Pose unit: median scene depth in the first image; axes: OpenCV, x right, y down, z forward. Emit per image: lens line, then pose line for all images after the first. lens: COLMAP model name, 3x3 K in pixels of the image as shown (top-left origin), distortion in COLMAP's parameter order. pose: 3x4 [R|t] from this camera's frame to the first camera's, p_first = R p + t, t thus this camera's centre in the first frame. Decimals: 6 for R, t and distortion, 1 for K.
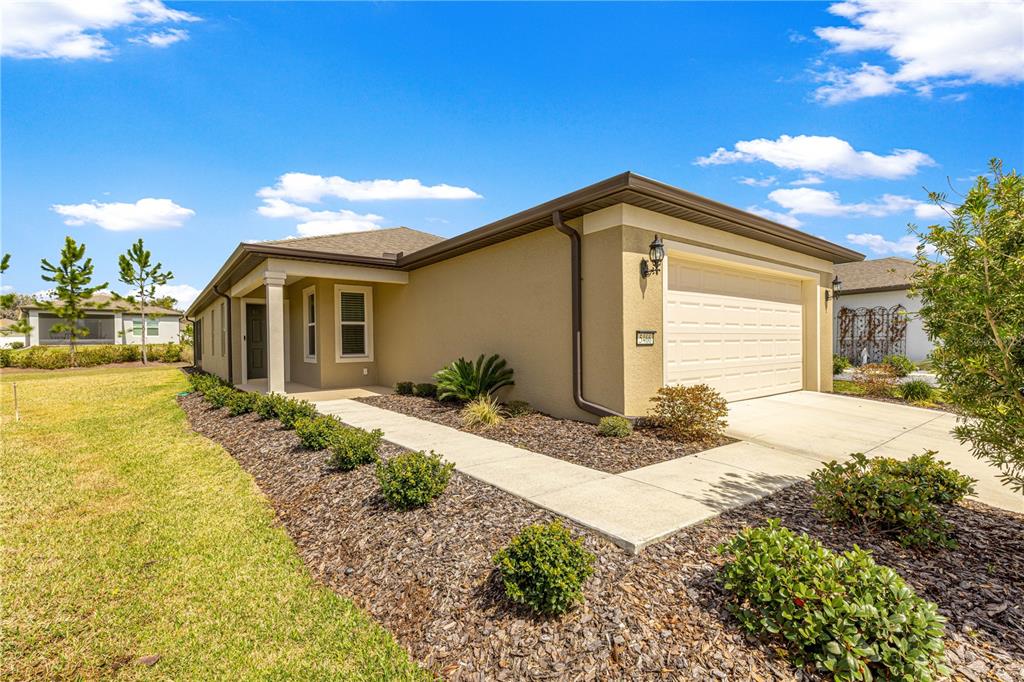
lens RADIAL K [[456.0, 0, 515.3], [0, 456.0, 343.1], [0, 0, 1]] dist [0.000044, -0.000560]
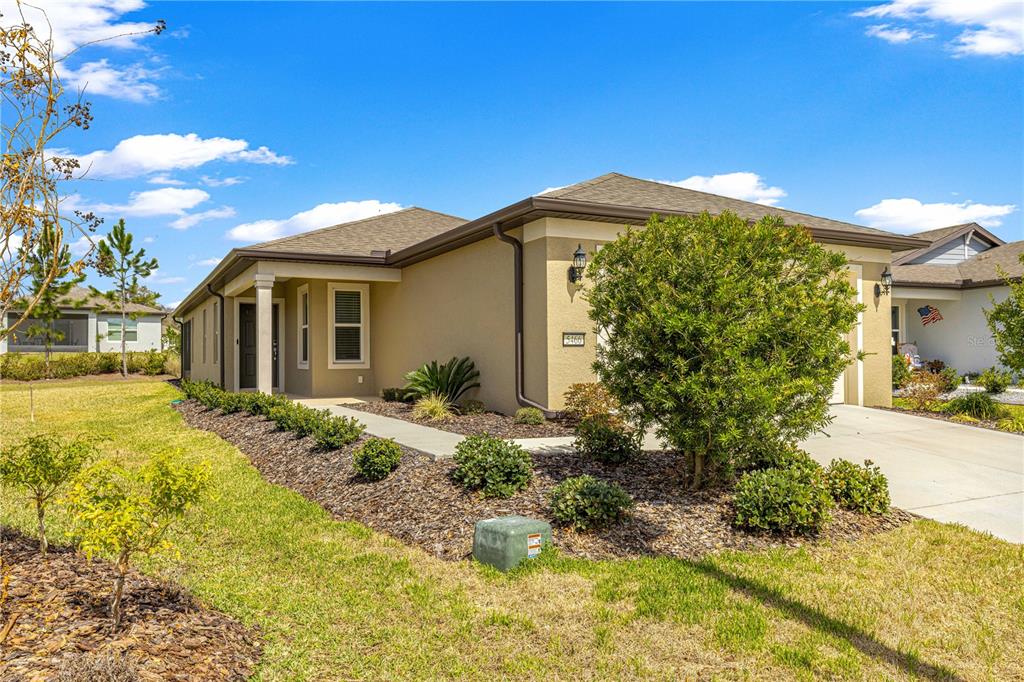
lens RADIAL K [[764.4, 0, 511.1], [0, 764.4, 342.1], [0, 0, 1]] dist [-0.002984, 0.001893]
pose [[0.980614, 0.002733, -0.195929, 0.250613], [-0.006551, 0.999801, -0.018843, 0.015478], [0.195839, 0.019761, 0.980437, -0.402687]]
